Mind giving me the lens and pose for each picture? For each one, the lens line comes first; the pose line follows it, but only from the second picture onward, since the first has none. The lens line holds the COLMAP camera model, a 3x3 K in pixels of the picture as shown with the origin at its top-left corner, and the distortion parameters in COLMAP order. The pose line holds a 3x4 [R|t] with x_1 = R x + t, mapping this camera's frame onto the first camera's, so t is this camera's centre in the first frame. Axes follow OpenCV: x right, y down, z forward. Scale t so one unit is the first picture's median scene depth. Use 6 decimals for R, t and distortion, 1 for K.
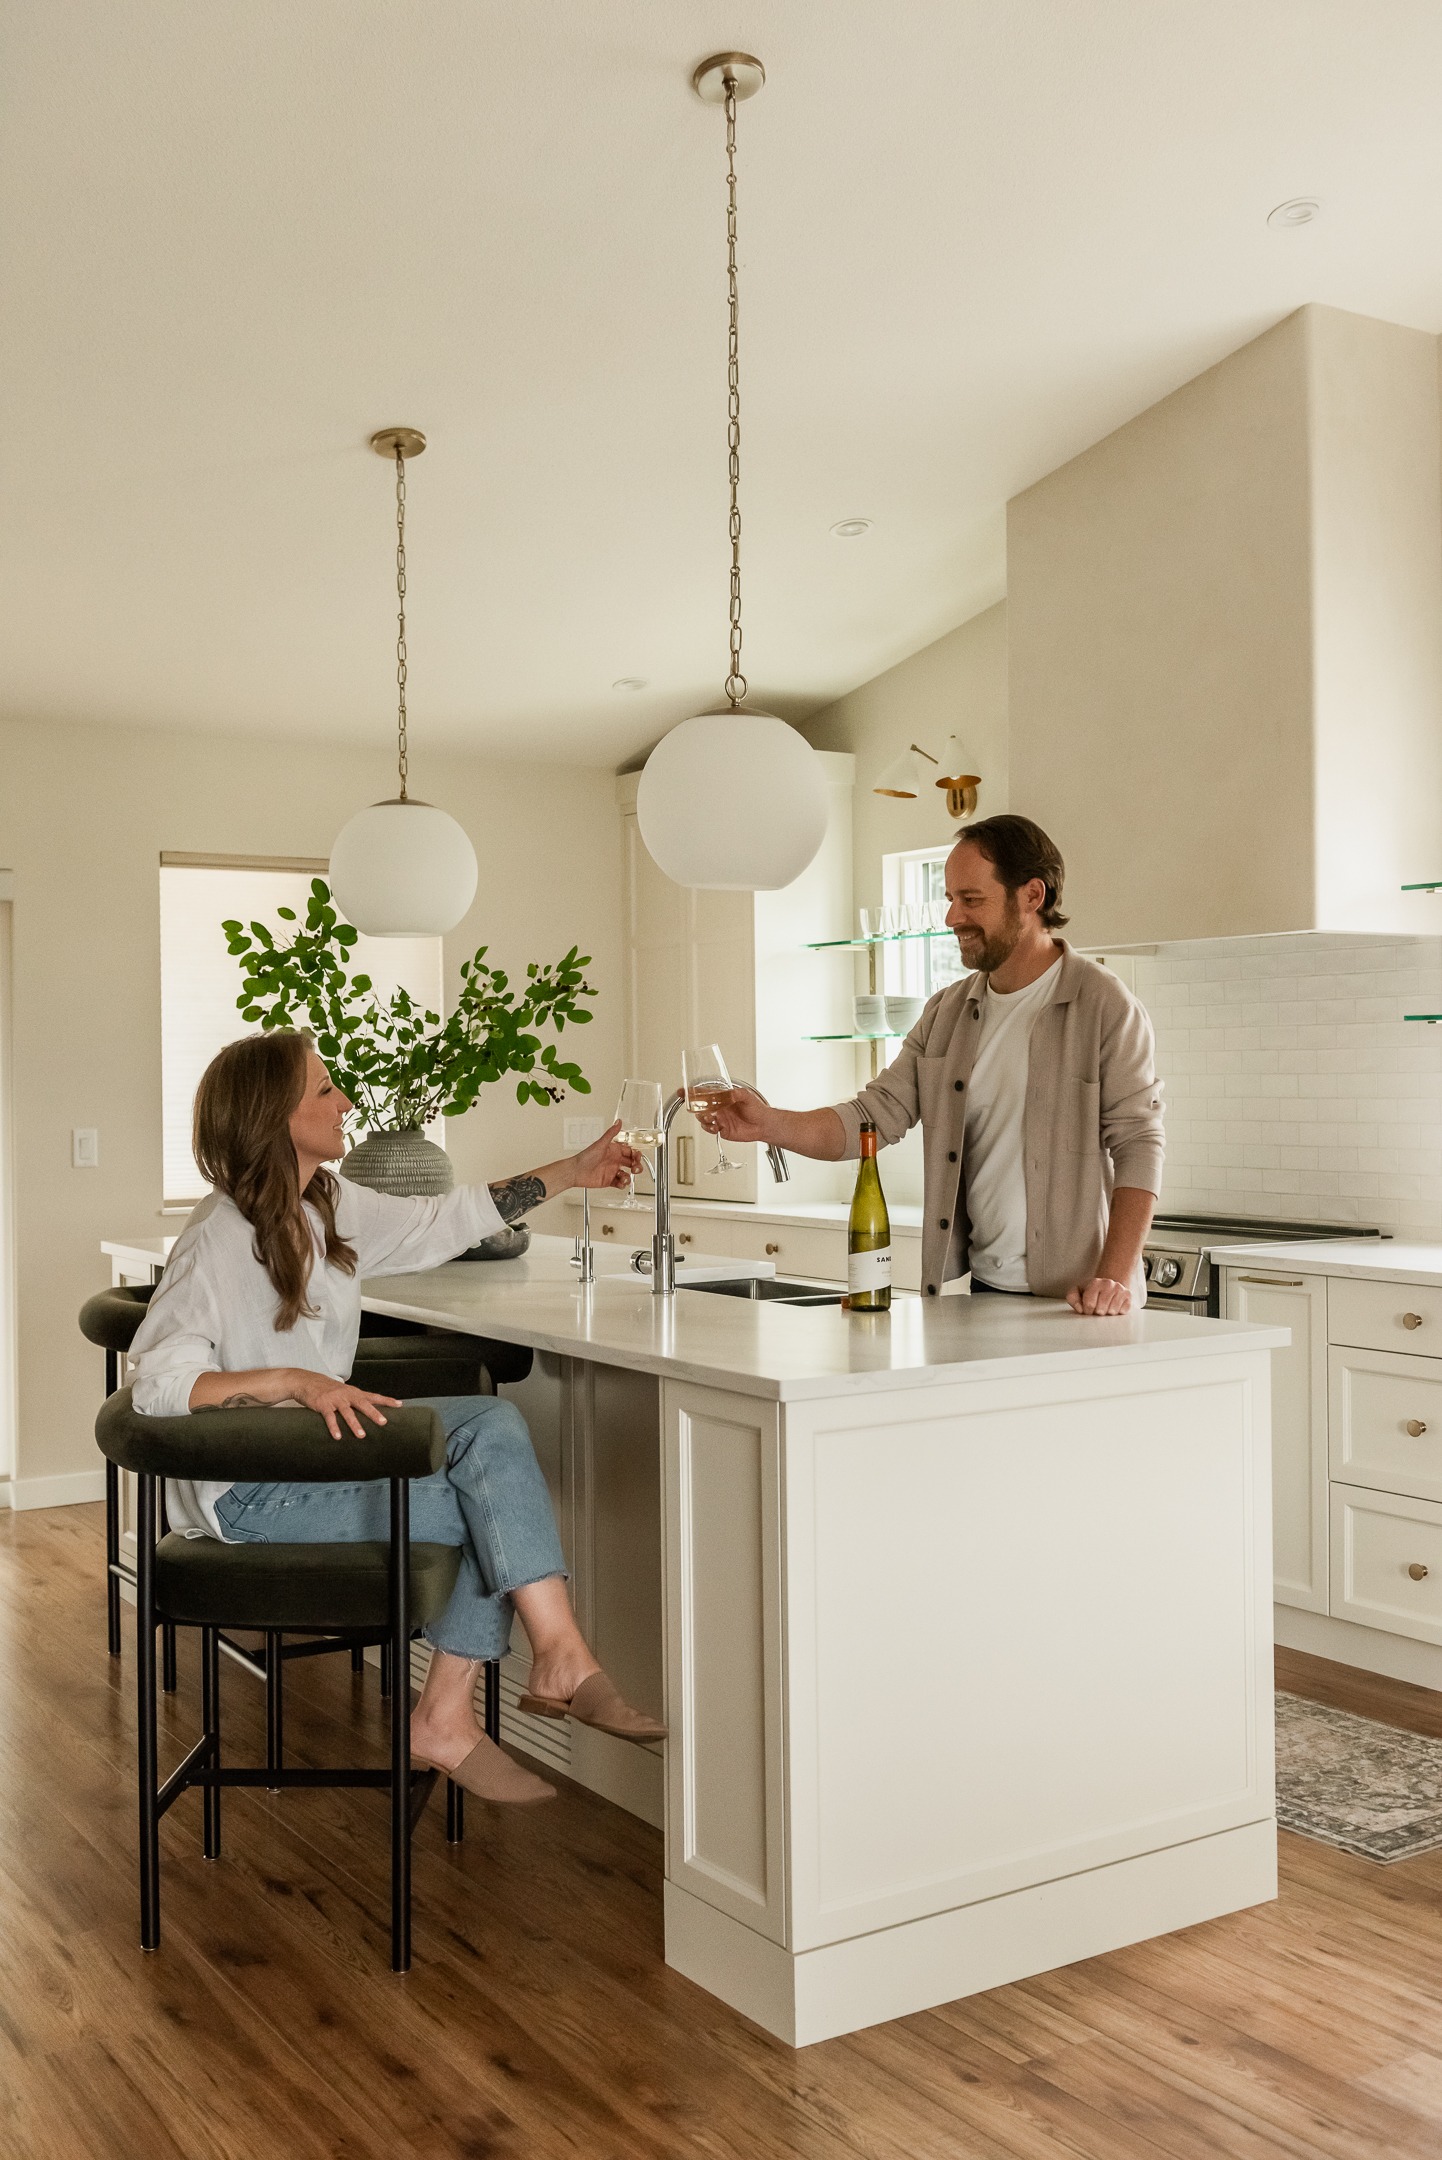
lens RADIAL K [[2129.4, 0, 735.0], [0, 2129.4, 1078.3], [0, 0, 1]] dist [-0.002673, 0.000000]
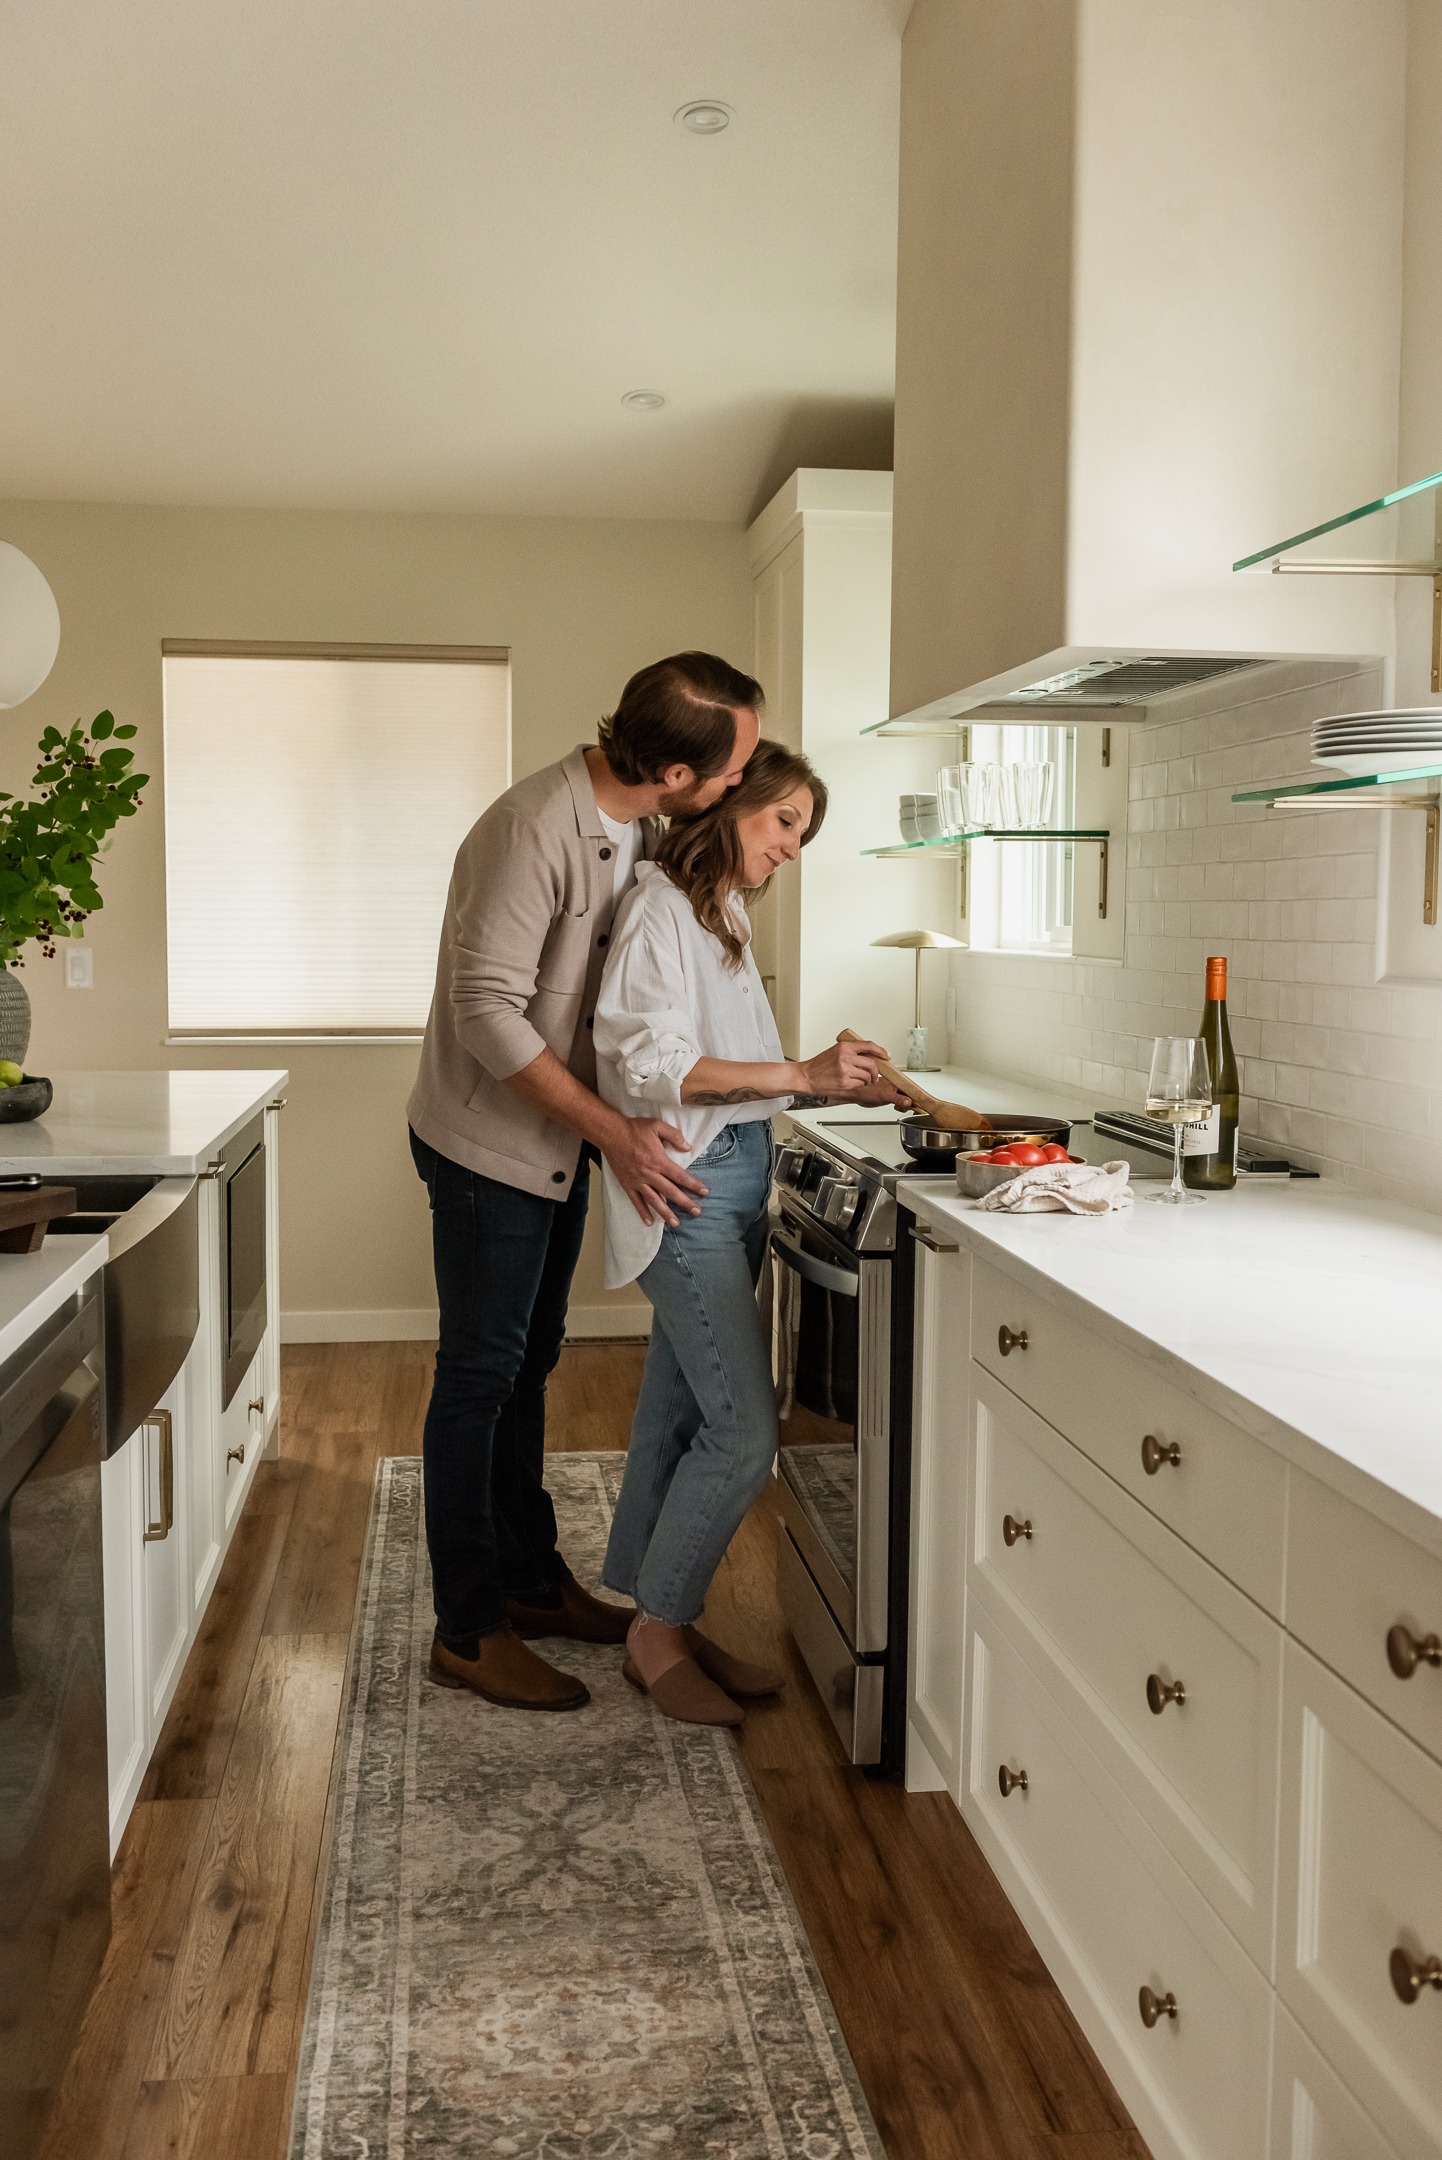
lens RADIAL K [[2006.4, 0, 725.4], [0, 2006.4, 1070.6], [0, 0, 1]] dist [-0.019987, 0.000000]
pose [[0.903520, 0.050146, -0.425603, 0.477175], [-0.017758, 0.996658, 0.079731, 0.004268], [0.428179, -0.064481, 0.901391, 0.513650]]
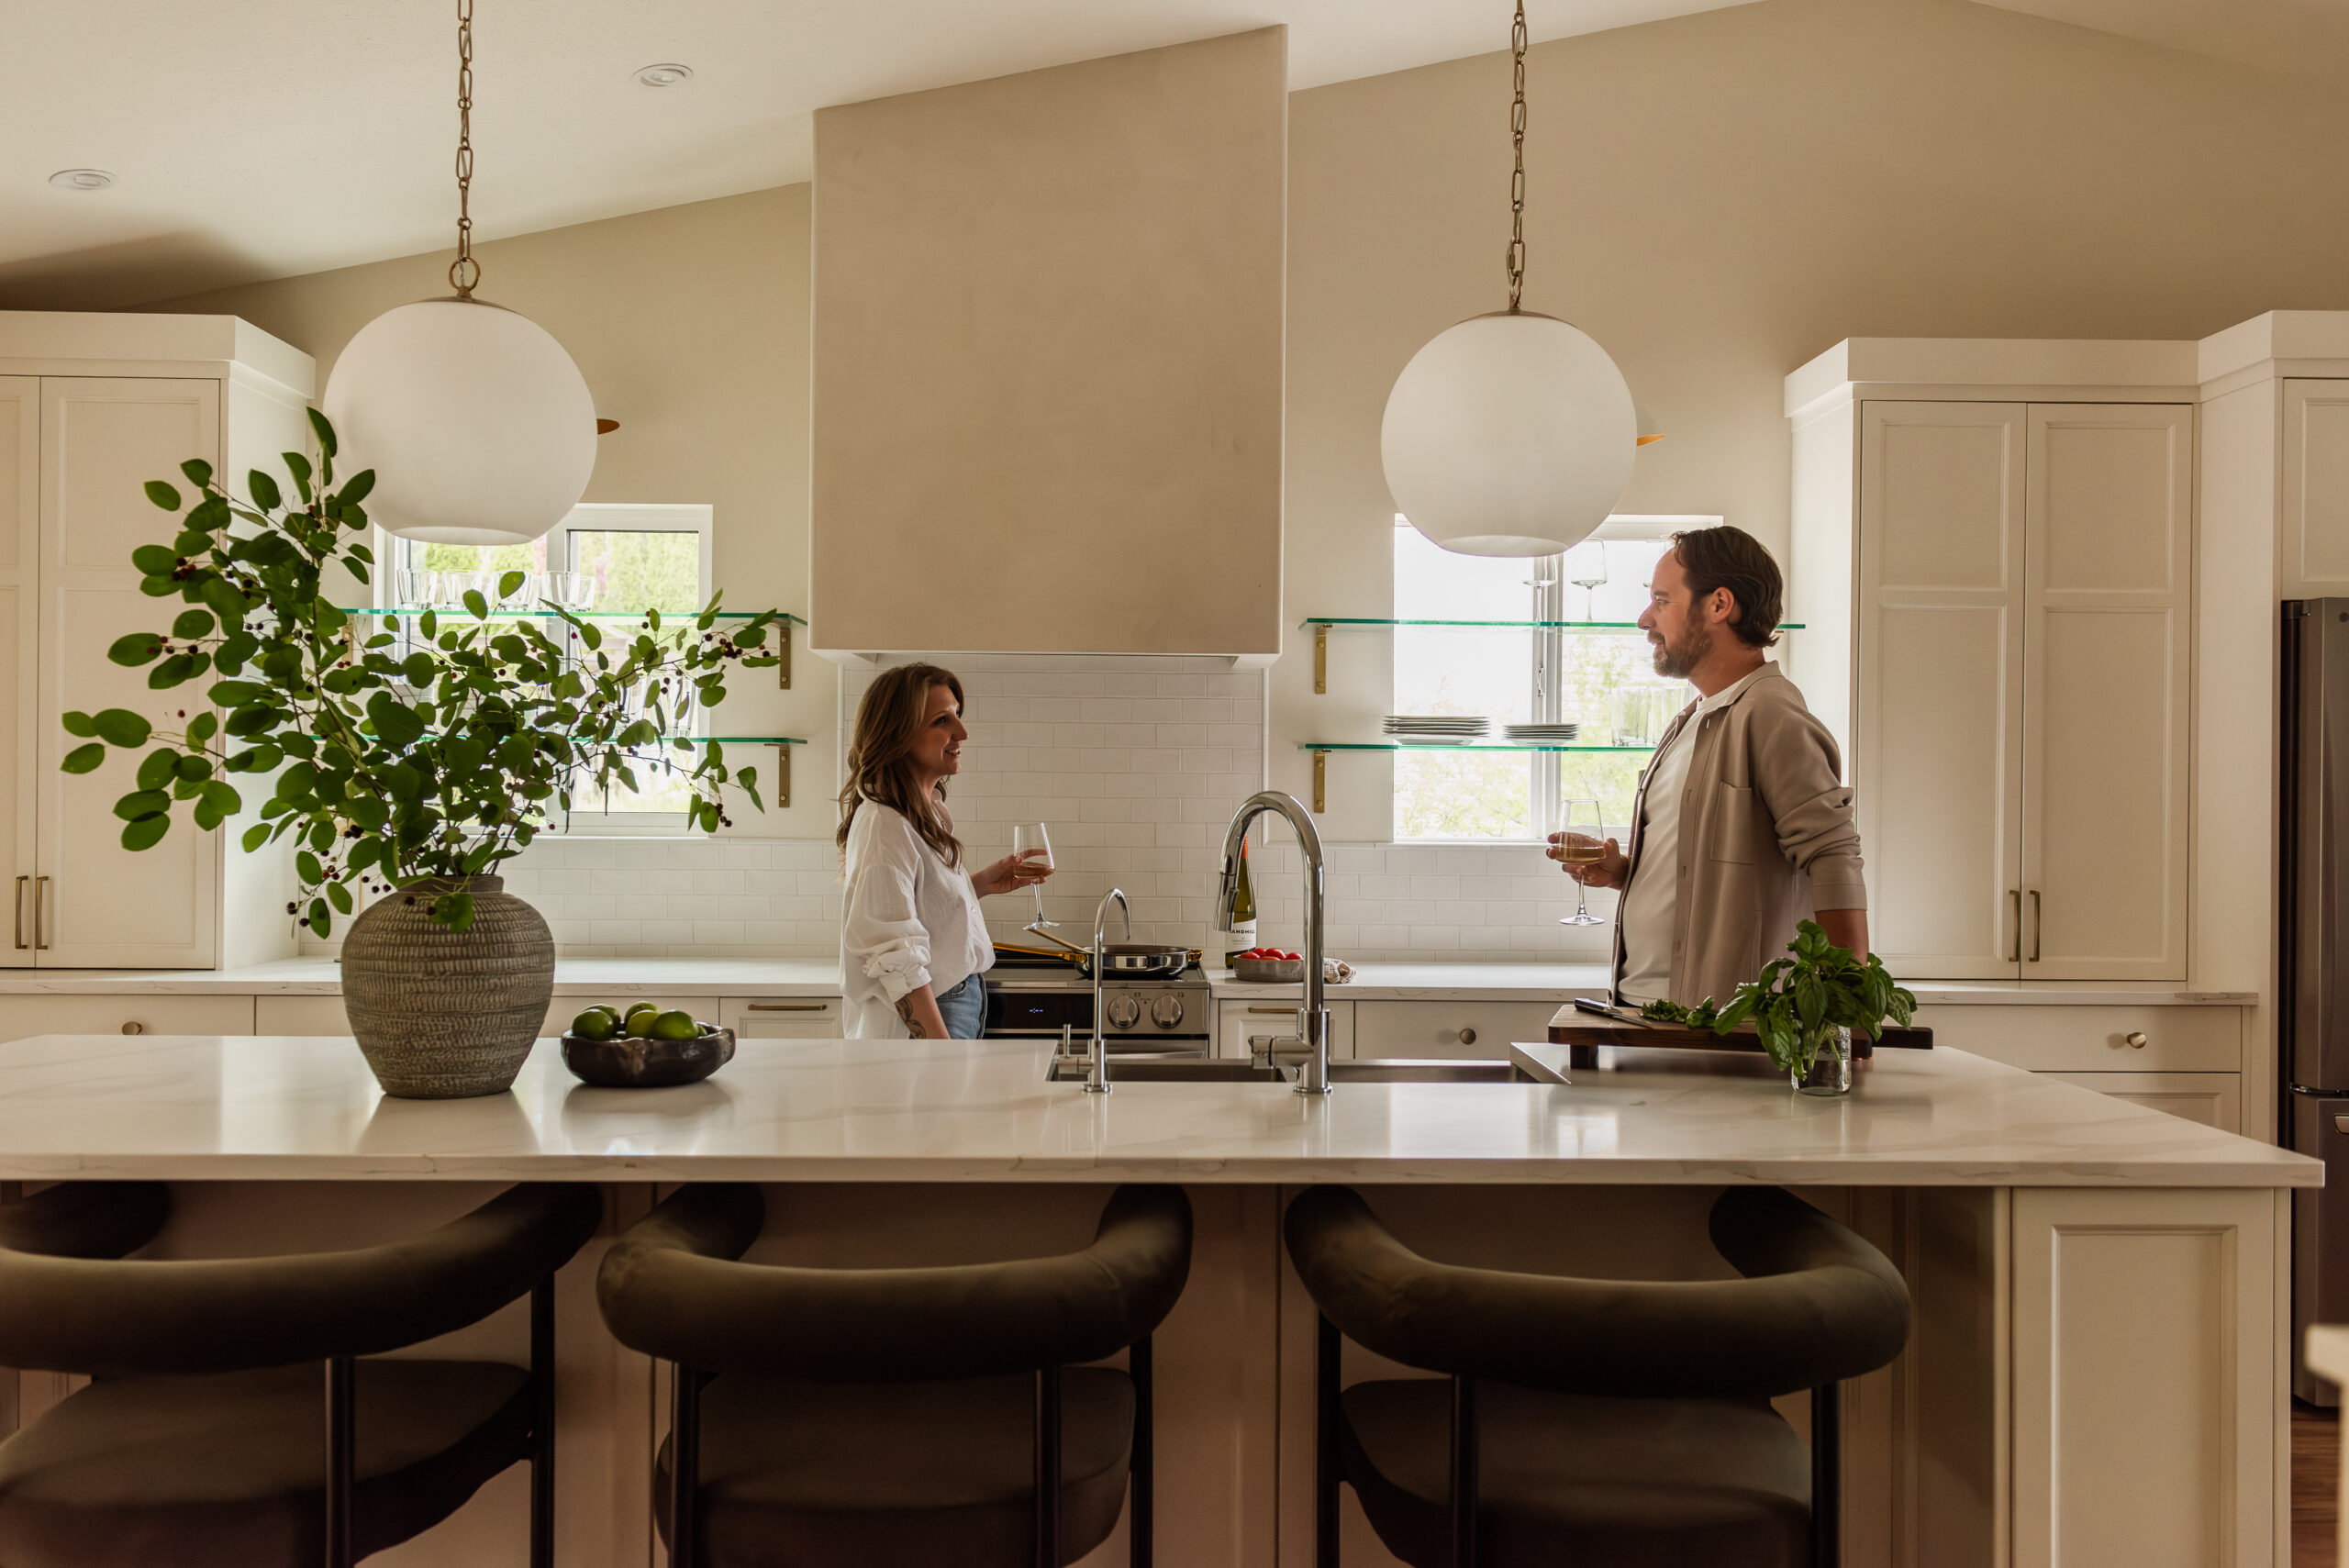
lens RADIAL K [[1826.5, 0, 1162.1], [0, 1826.5, 793.7], [0, 0, 1]] dist [0.002513, -0.004922]
pose [[0.531013, 0.018407, 0.847164, -0.535839], [-0.011535, 0.999828, -0.014494, 0.010001], [-0.847285, -0.002075, 0.531134, 0.662479]]
